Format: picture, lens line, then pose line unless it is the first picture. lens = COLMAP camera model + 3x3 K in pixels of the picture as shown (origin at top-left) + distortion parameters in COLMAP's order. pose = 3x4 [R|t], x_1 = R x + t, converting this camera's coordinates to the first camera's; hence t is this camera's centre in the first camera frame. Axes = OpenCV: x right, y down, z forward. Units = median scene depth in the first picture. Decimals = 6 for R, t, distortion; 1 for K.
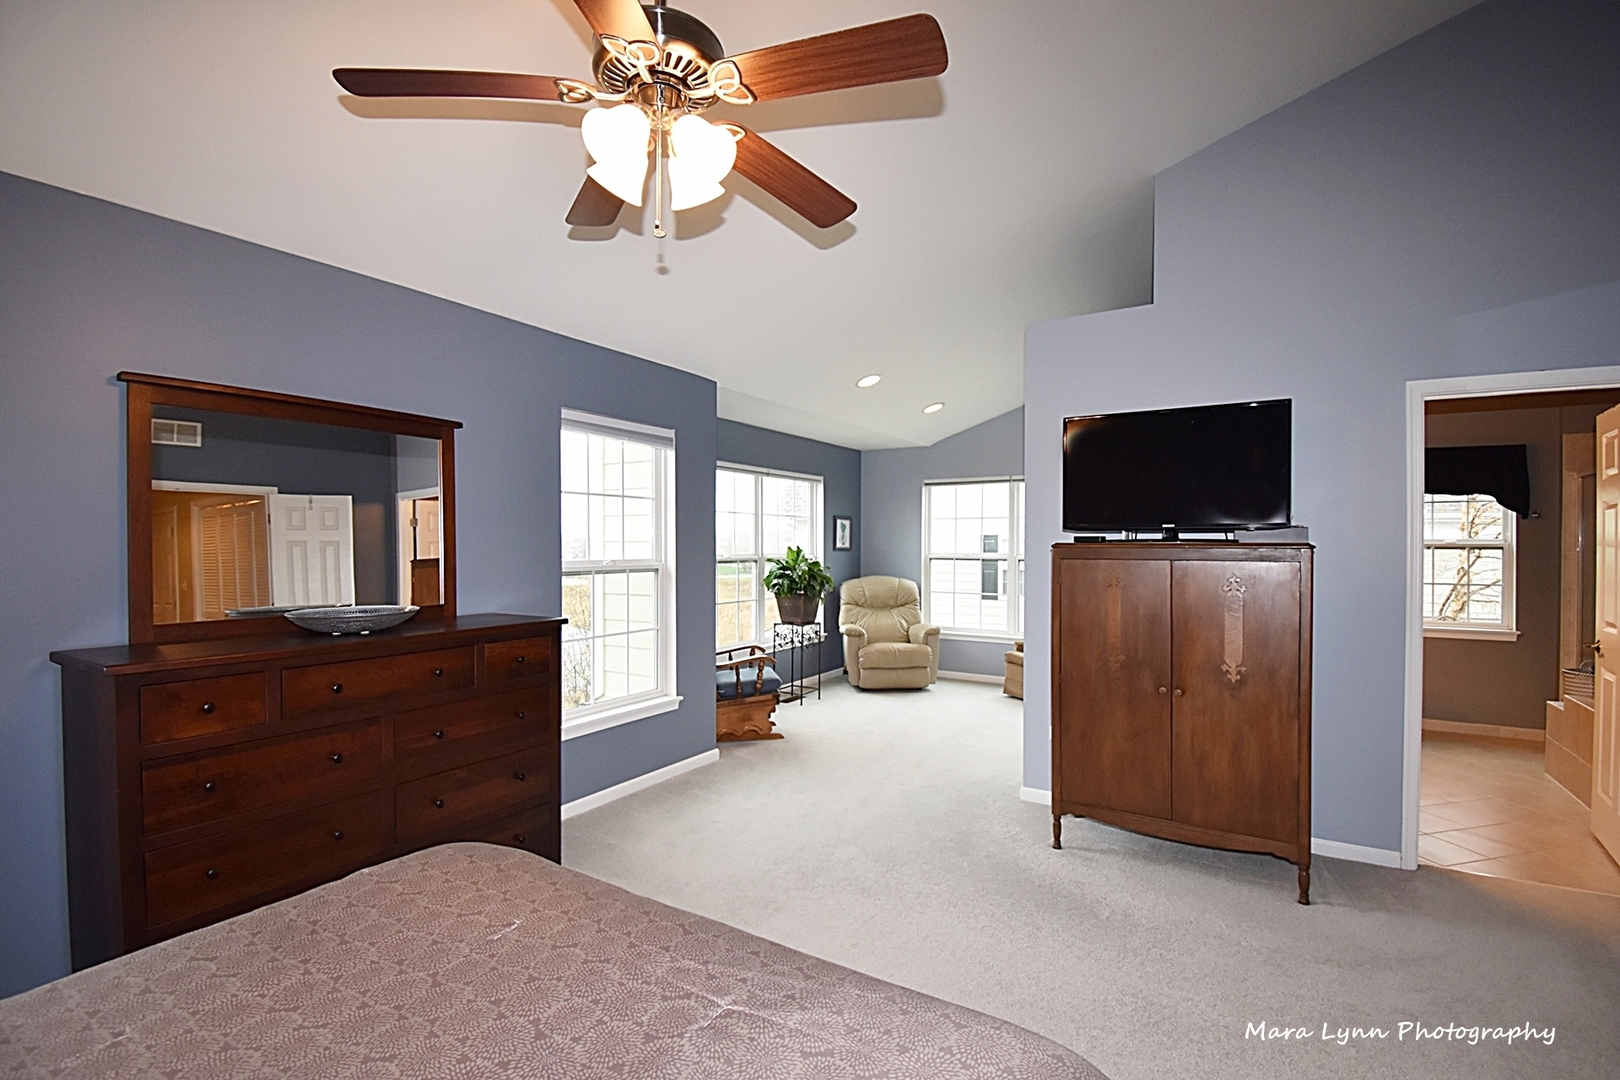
lens RADIAL K [[718.8, 0, 820.5], [0, 718.8, 549.7], [0, 0, 1]] dist [0.001707, -0.019935]
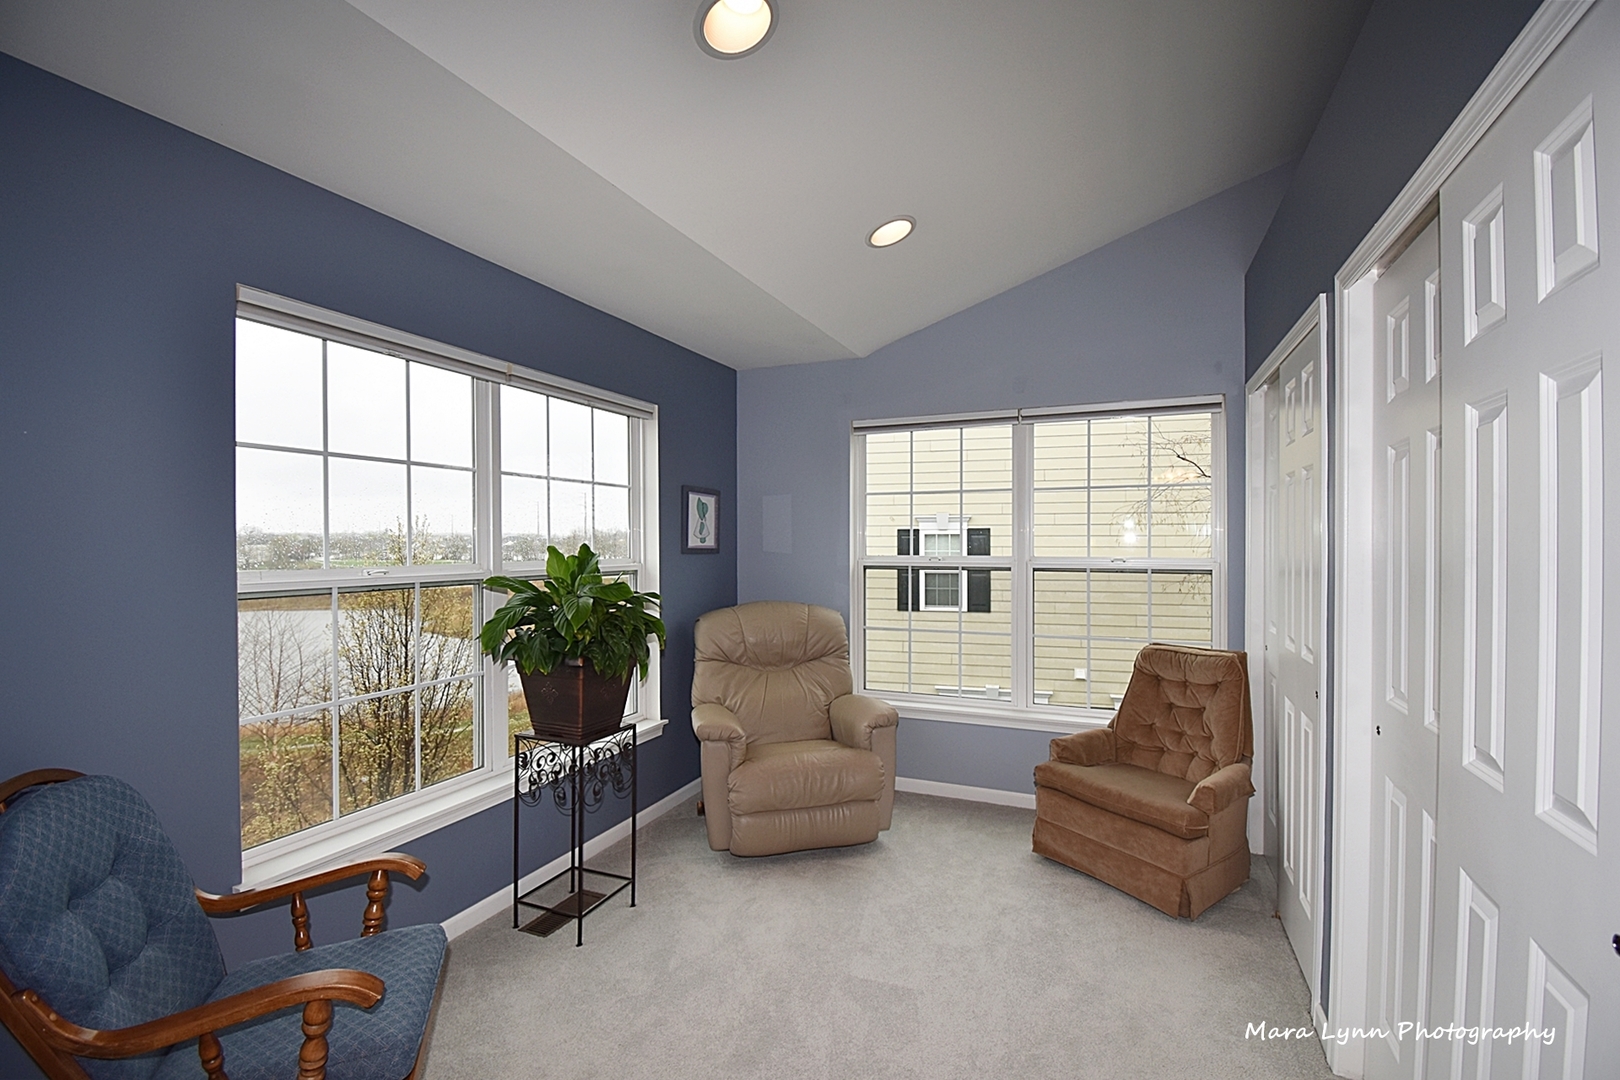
lens RADIAL K [[718.8, 0, 820.5], [0, 718.8, 549.7], [0, 0, 1]] dist [0.001707, -0.019935]
pose [[0.988145, -0.006431, 0.153390, 0.038176], [0.005898, 0.999975, 0.003927, -0.003131], [-0.153411, -0.002975, 0.988158, 0.495408]]
